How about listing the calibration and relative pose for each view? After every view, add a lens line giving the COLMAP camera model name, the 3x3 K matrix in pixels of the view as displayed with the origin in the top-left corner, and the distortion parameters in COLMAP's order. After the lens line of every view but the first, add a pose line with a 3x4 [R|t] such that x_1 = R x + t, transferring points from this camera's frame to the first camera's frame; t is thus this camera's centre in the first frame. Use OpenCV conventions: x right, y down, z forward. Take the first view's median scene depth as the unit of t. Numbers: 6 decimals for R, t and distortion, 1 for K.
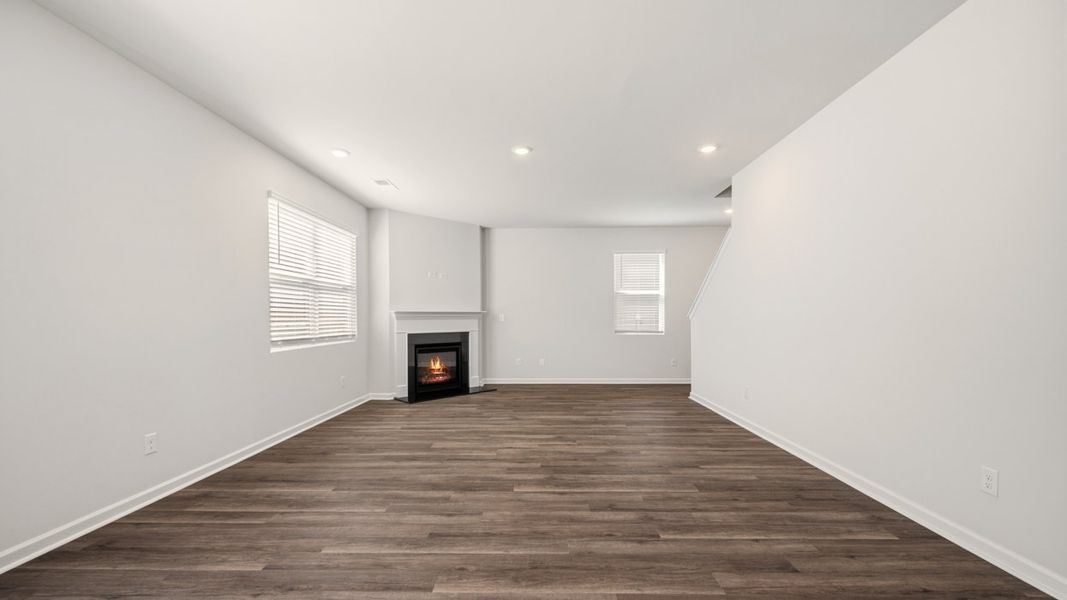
lens RADIAL K [[415.6, 0, 534.7], [0, 415.6, 323.1], [0, 0, 1]] dist [-0.001102, -0.000143]
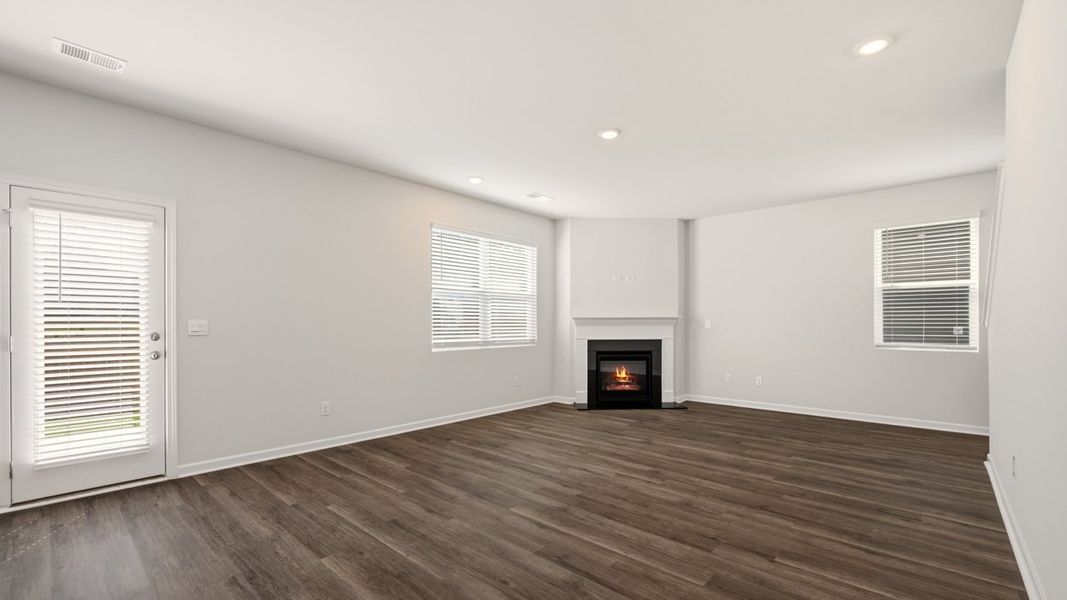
lens RADIAL K [[440.2, 0, 539.9], [0, 440.2, 325.0], [0, 0, 1]] dist [-0.001113, -0.000256]
pose [[0.761108, 0.004027, -0.648613, 0.424869], [-0.009648, 0.999940, -0.005114, -0.004950], [0.648554, 0.010150, 0.761101, 0.187582]]
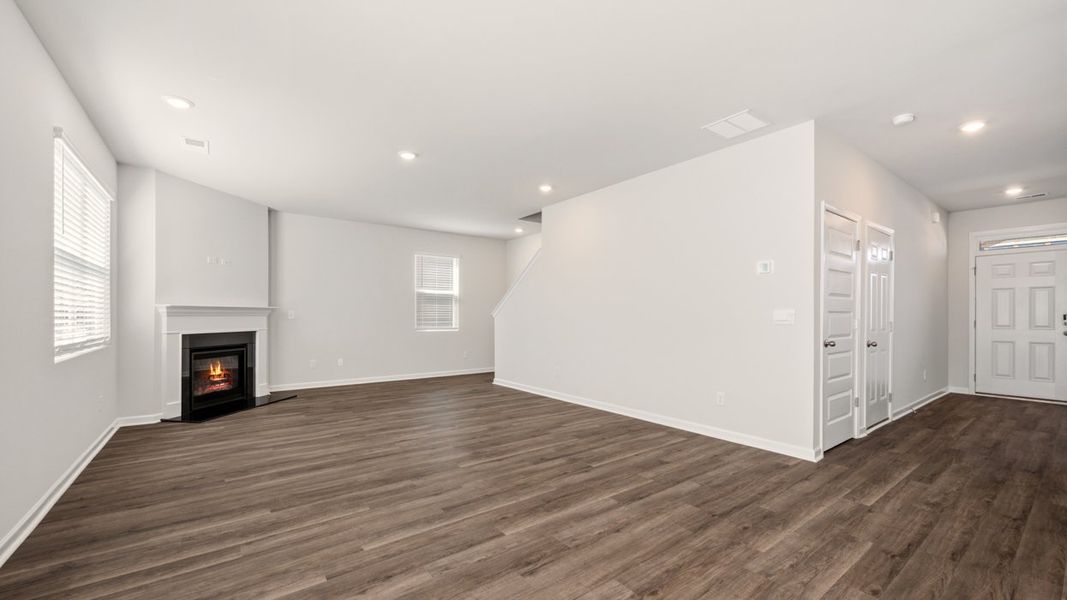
lens RADIAL K [[422.0, 0, 528.5], [0, 422.0, 314.9], [0, 0, 1]] dist [-0.001514, -0.000348]
pose [[0.793779, 0.005956, 0.608178, -0.399414], [0.003180, 0.999898, -0.013942, 0.003401], [-0.608199, 0.013001, 0.793678, -0.020301]]
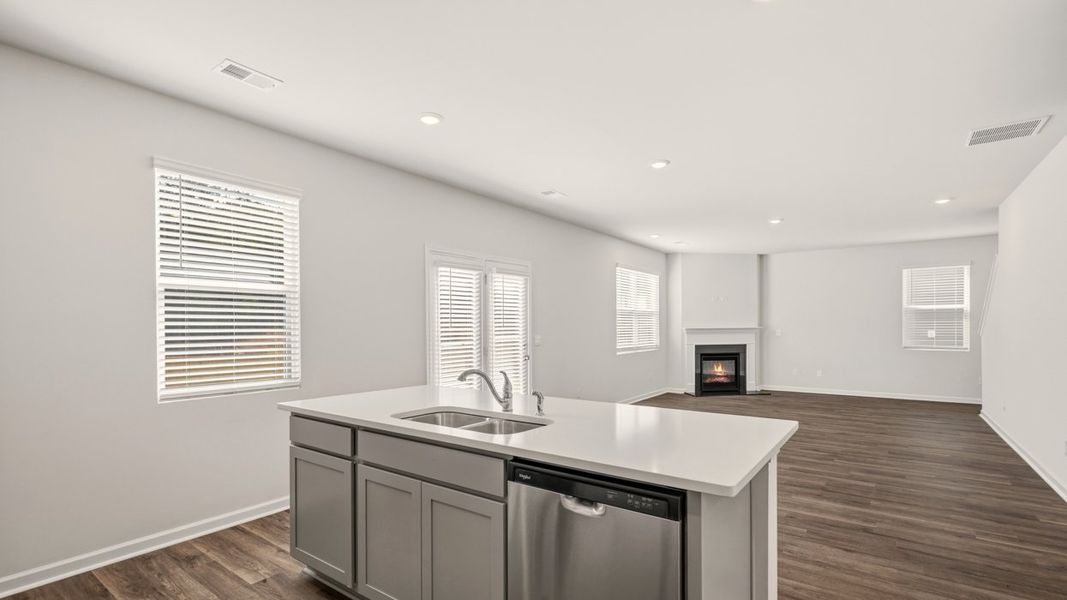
lens RADIAL K [[470.1, 0, 544.6], [0, 470.1, 332.5], [0, 0, 1]] dist [-0.000181, -0.000071]
pose [[0.823239, 0.005911, -0.567665, 0.219376], [-0.004269, 0.999982, 0.004222, -0.027477], [0.567679, -0.001053, 0.823249, -0.740248]]
